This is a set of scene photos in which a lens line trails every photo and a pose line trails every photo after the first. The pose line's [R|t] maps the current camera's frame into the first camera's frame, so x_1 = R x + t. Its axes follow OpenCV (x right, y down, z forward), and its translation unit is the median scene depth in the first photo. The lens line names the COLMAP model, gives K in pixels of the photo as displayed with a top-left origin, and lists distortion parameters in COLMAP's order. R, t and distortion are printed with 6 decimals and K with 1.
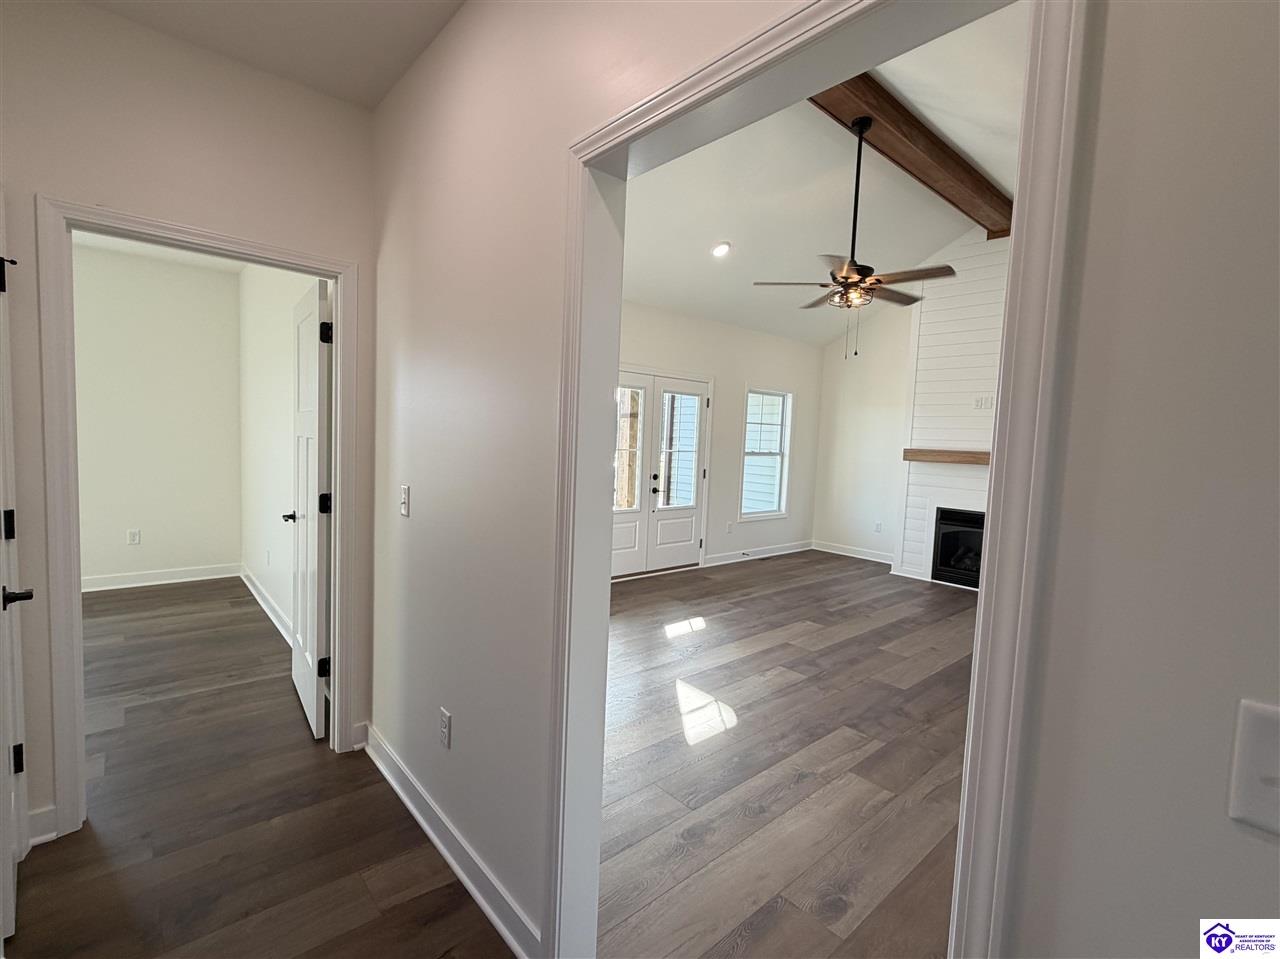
lens RADIAL K [[586.9, 0, 637.2], [0, 586.9, 481.2], [0, 0, 1]] dist [0.001410, -0.000072]
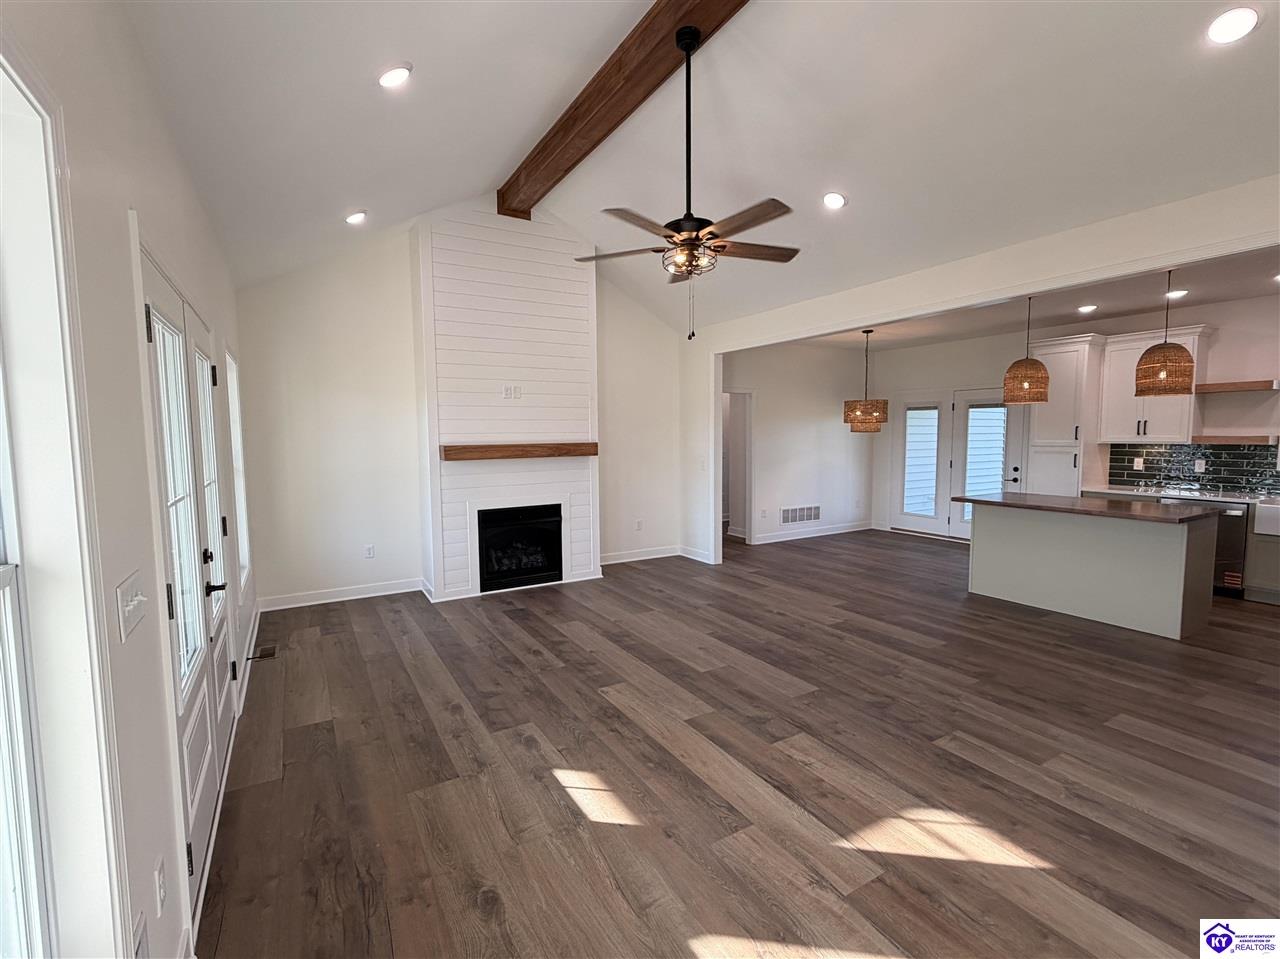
lens RADIAL K [[585.6, 0, 638.7], [0, 585.6, 480.8], [0, 0, 1]] dist [0.000680, -0.000491]
pose [[0.183261, -0.124035, 0.975208, -0.353960], [0.092712, 0.989768, 0.108464, -0.087943], [-0.978683, 0.070537, 0.192885, 0.728114]]
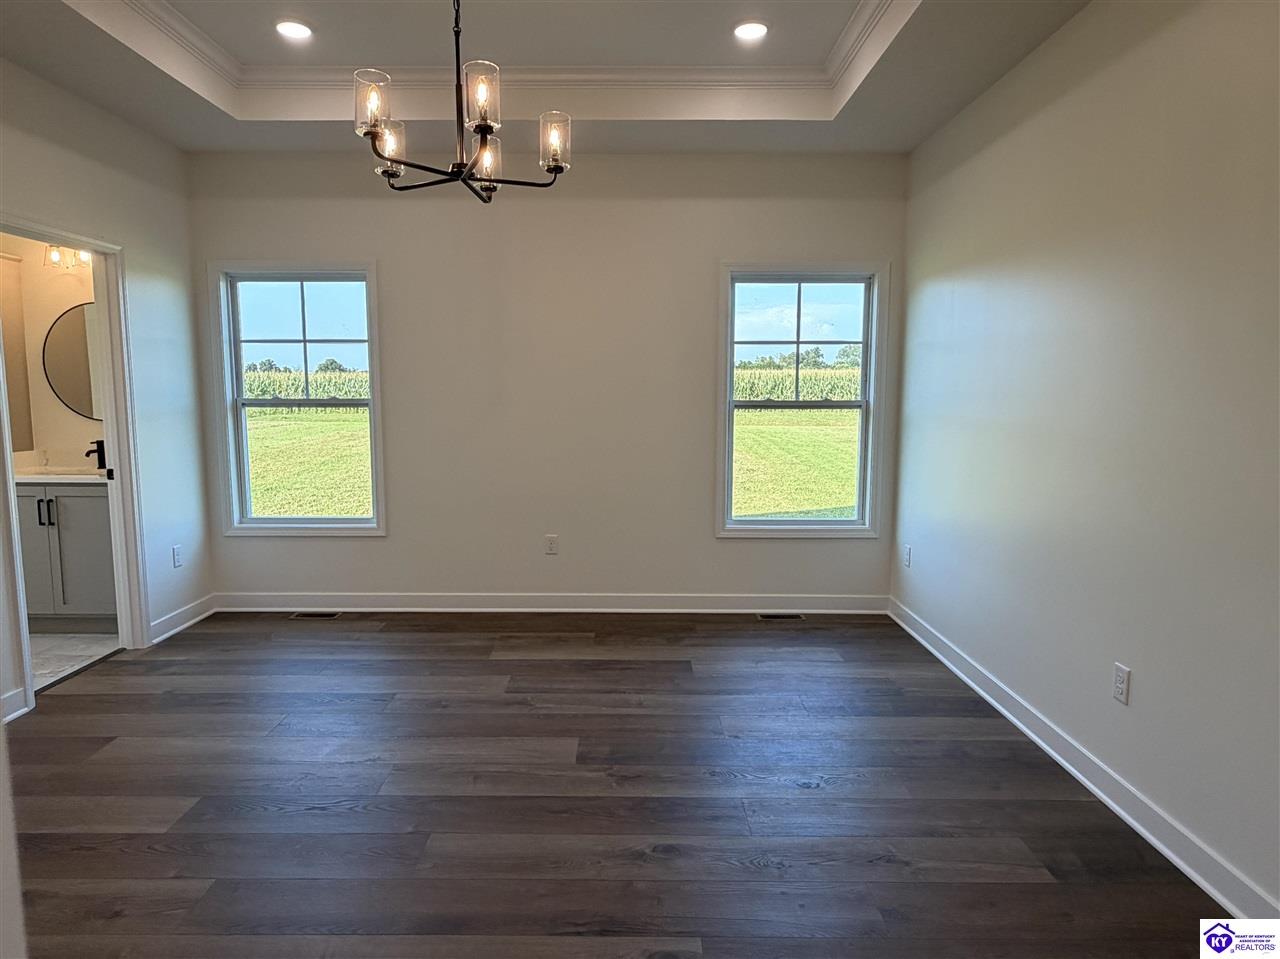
lens RADIAL K [[786.0, 0, 632.1], [0, 786.0, 477.1], [0, 0, 1]] dist [-0.001210, 0.000616]
pose [[0.748962, 0.034452, -0.661717, 0.776854], [-0.026207, 0.999406, 0.022371, 0.004575], [0.662095, 0.000586, 0.749420, 0.591849]]
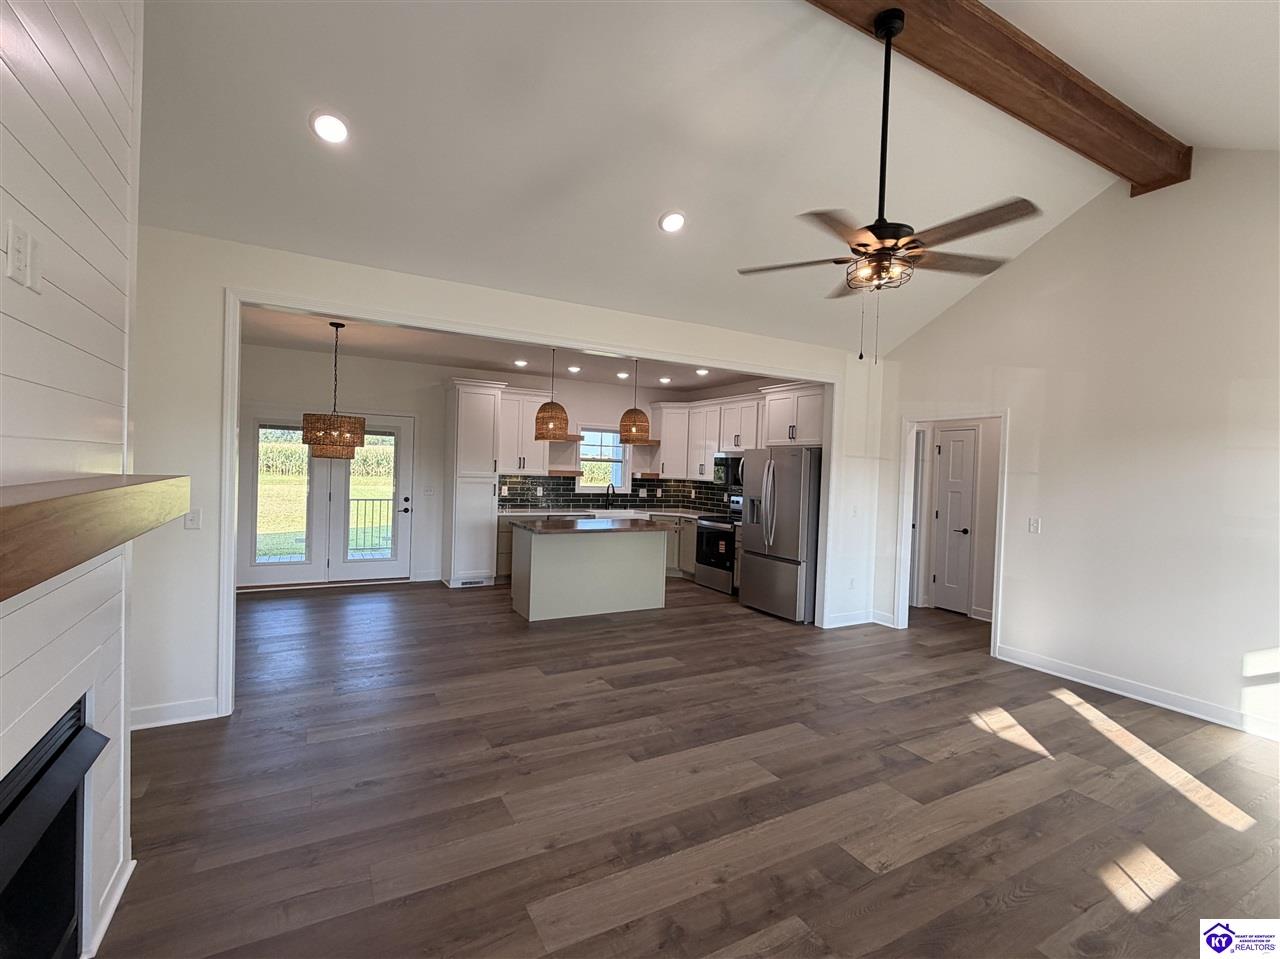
lens RADIAL K [[585.6, 0, 638.7], [0, 585.6, 480.8], [0, 0, 1]] dist [0.000680, -0.000491]
pose [[-0.975054, -0.078337, 0.207686, 0.368374], [-0.057103, 0.992688, 0.106345, -0.103058], [-0.214499, 0.091833, -0.972398, 1.349730]]
